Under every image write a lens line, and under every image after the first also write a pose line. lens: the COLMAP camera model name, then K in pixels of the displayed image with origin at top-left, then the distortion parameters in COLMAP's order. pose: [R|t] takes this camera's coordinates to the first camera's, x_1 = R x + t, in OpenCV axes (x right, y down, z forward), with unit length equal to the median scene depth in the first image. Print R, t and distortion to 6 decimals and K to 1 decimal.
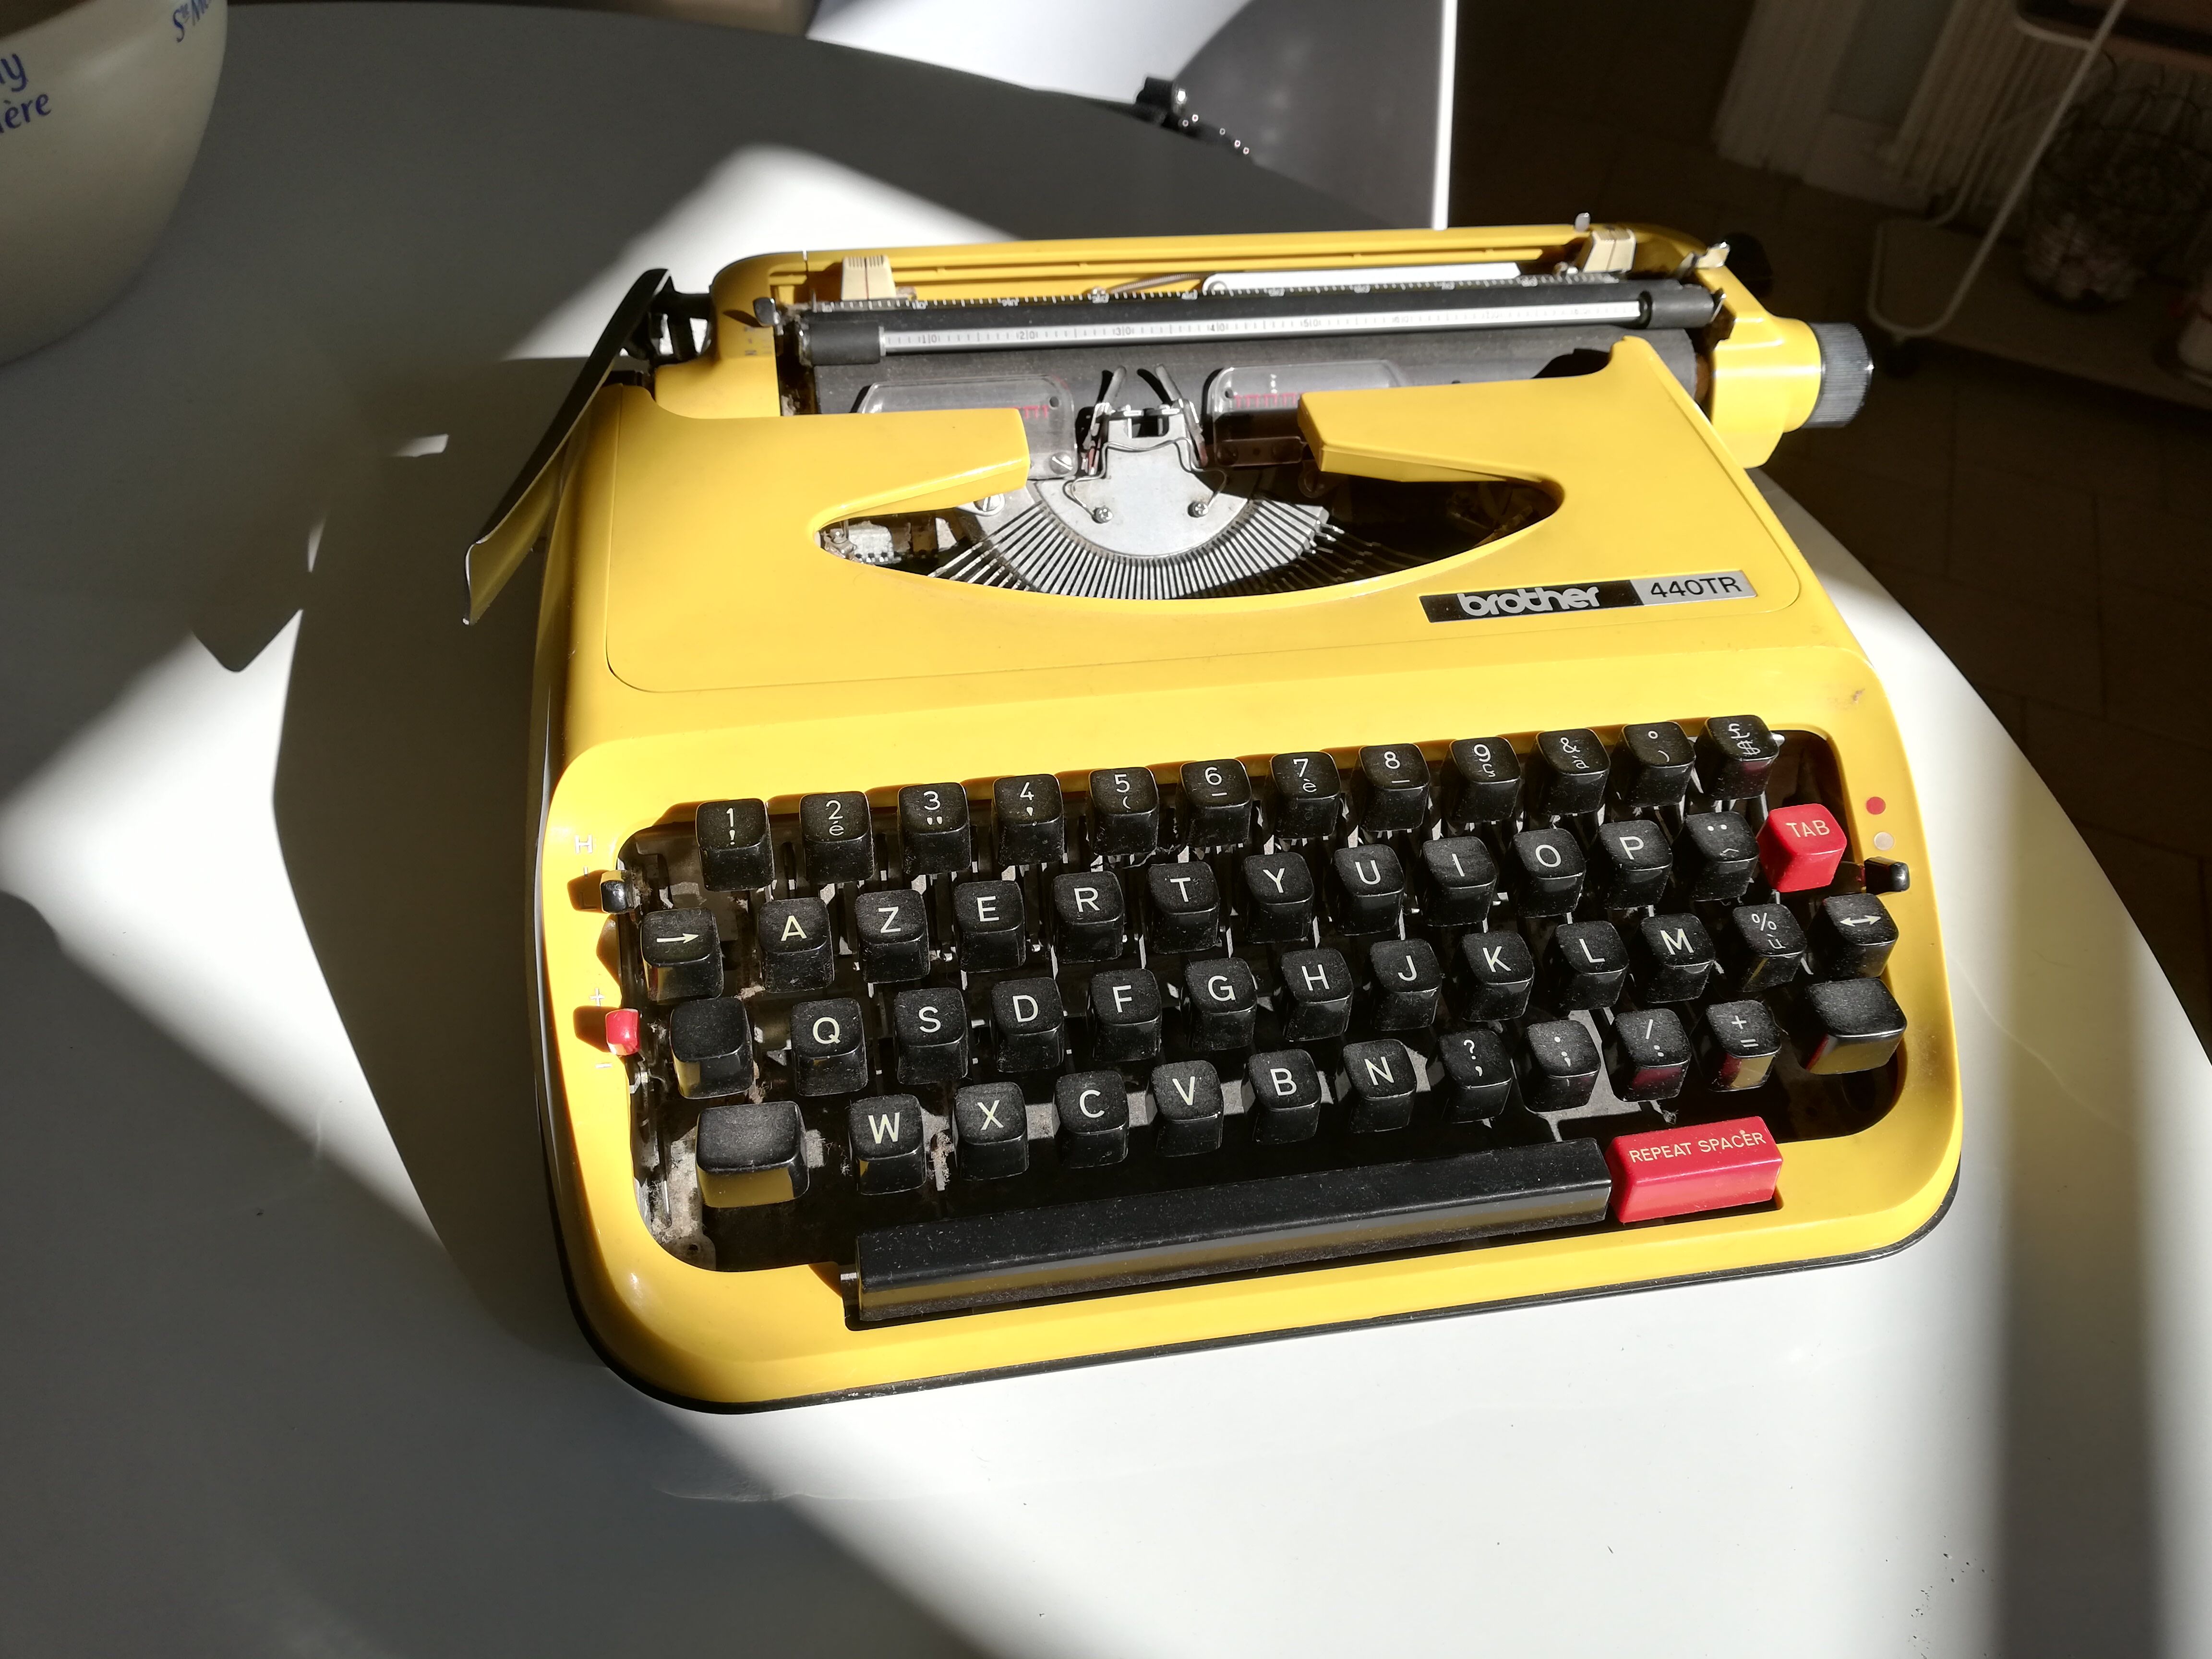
lens RADIAL K [[1740.2, 0, 1106.0], [0, 1740.2, 829.5], [0, 0, 1]] dist [0.000021, -0.000145]
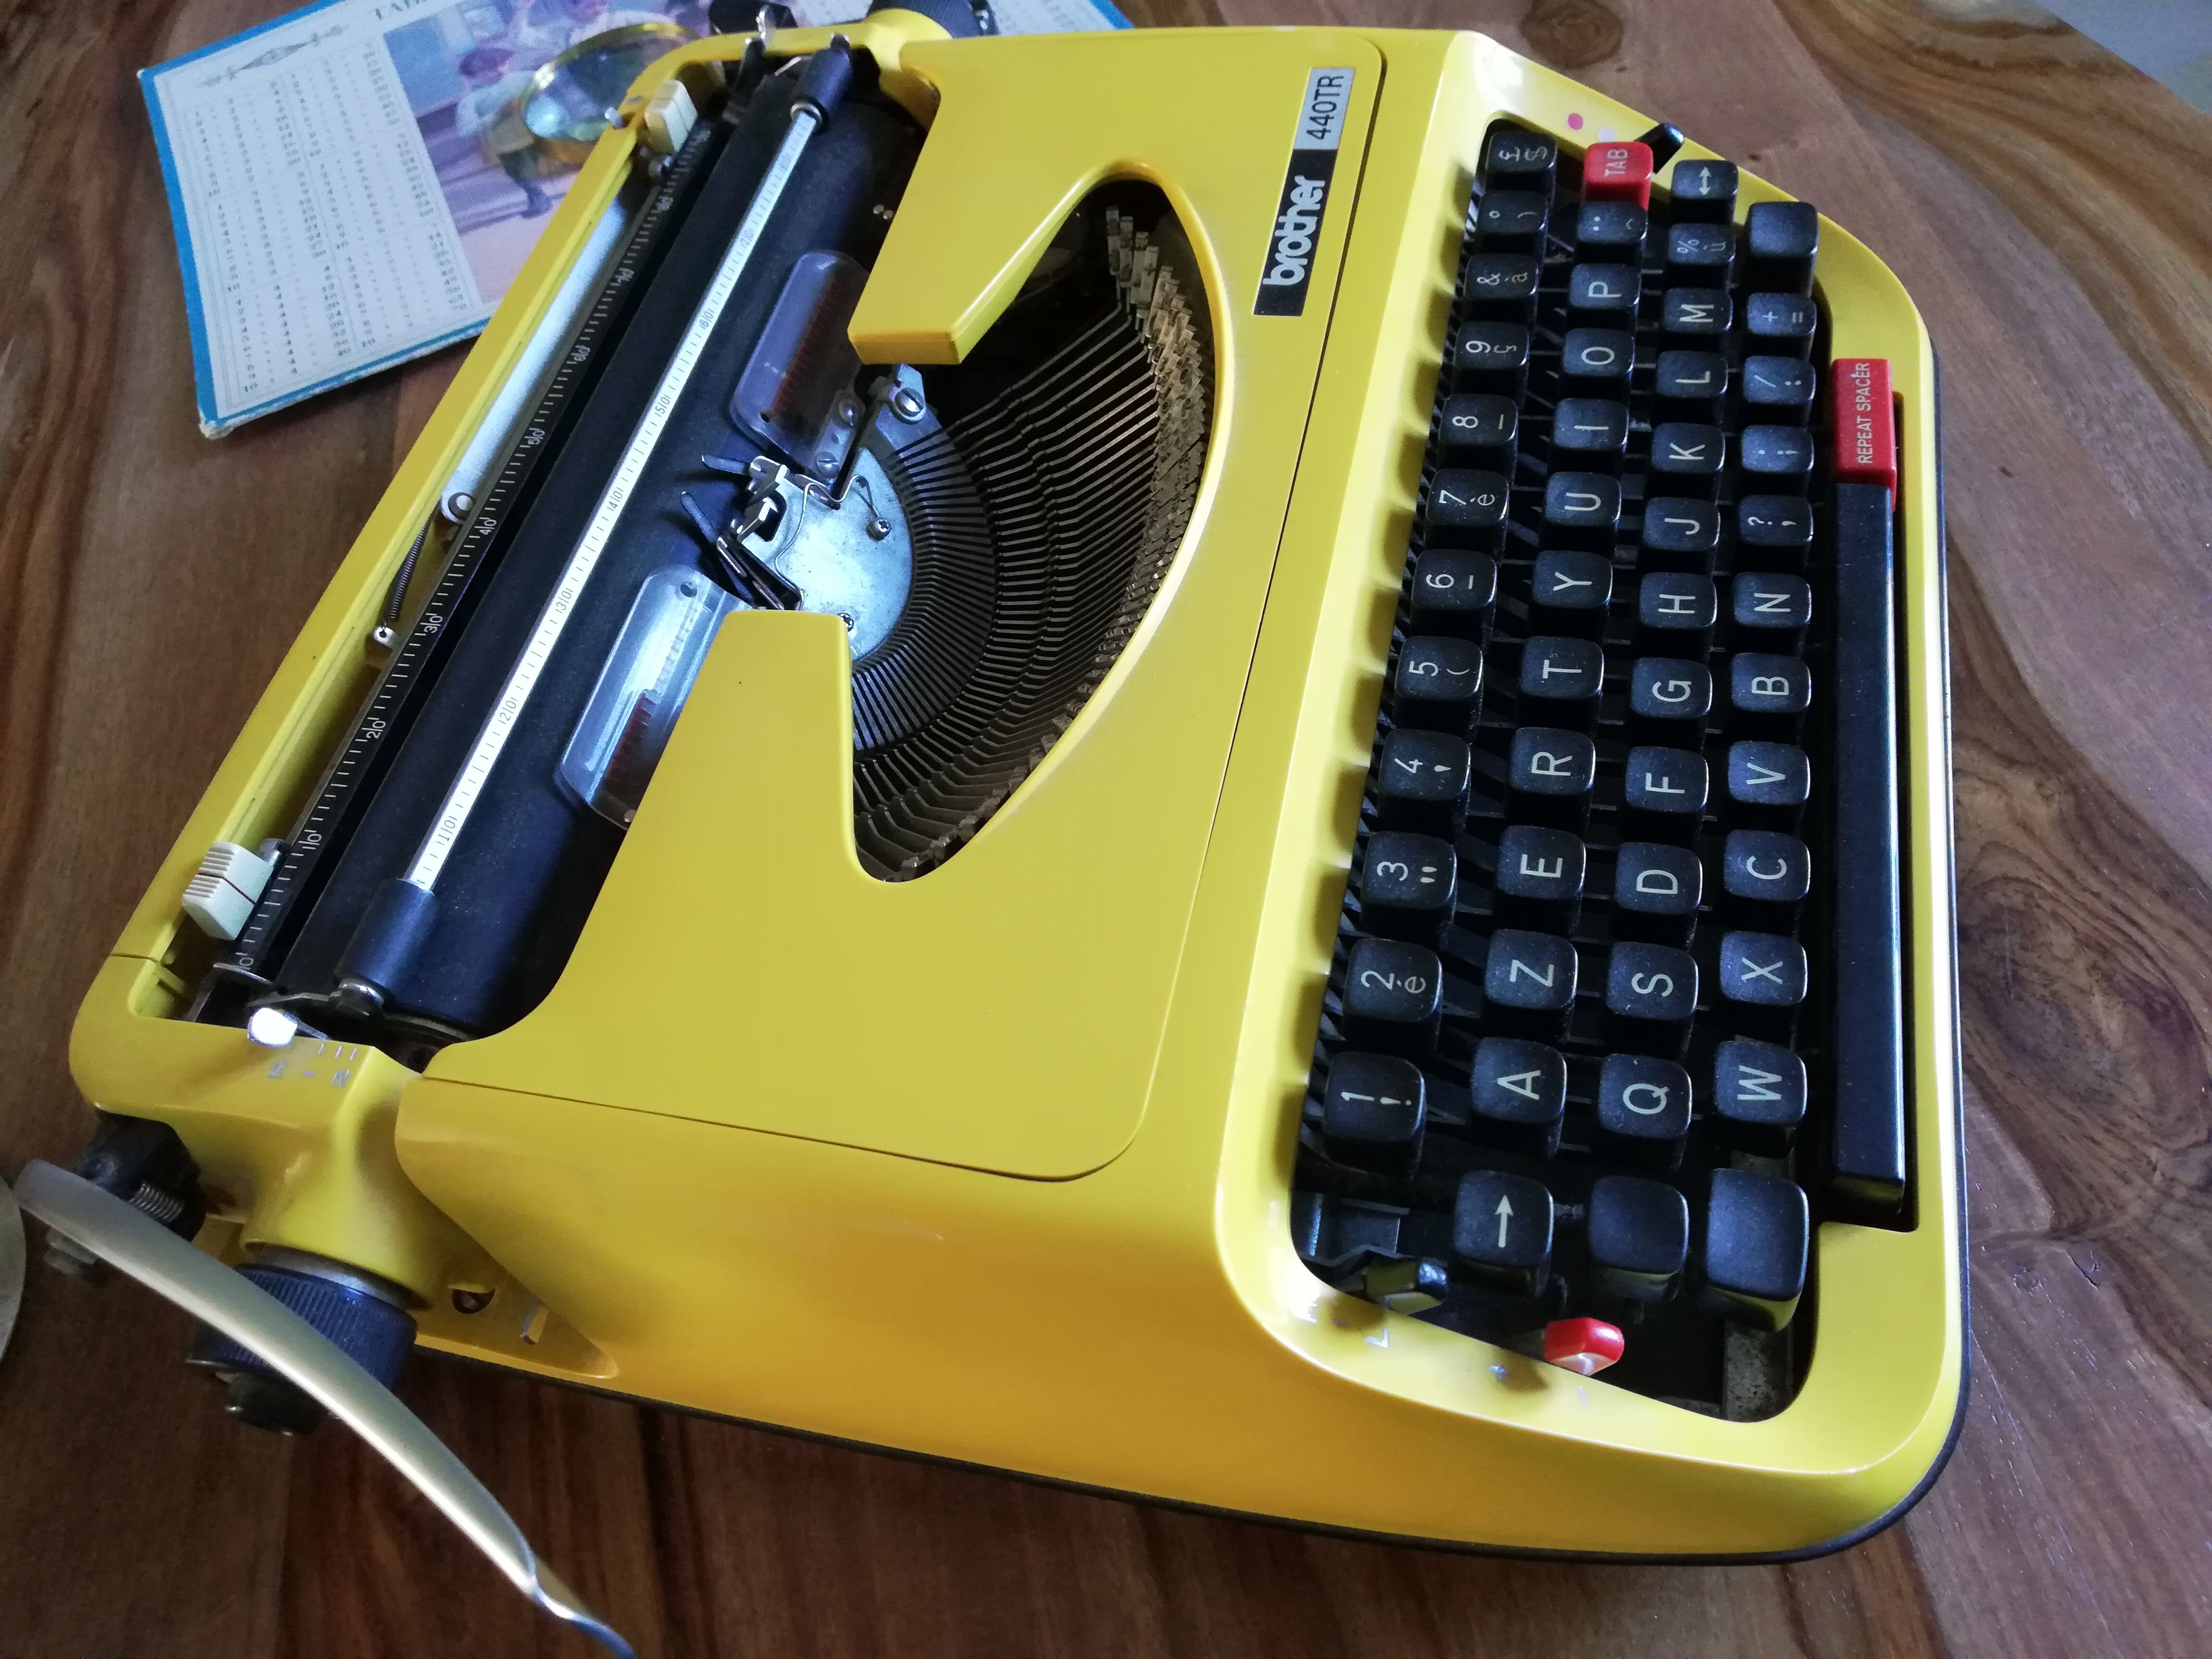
lens RADIAL K [[1740.2, 0, 1106.0], [0, 1740.2, 829.5], [0, 0, 1]] dist [0.000021, -0.000145]
pose [[0.359197, -0.825379, 0.435577, -0.467727], [0.782616, 0.520657, 0.341217, -0.387107], [-0.508420, 0.218325, 0.832973, 0.428471]]
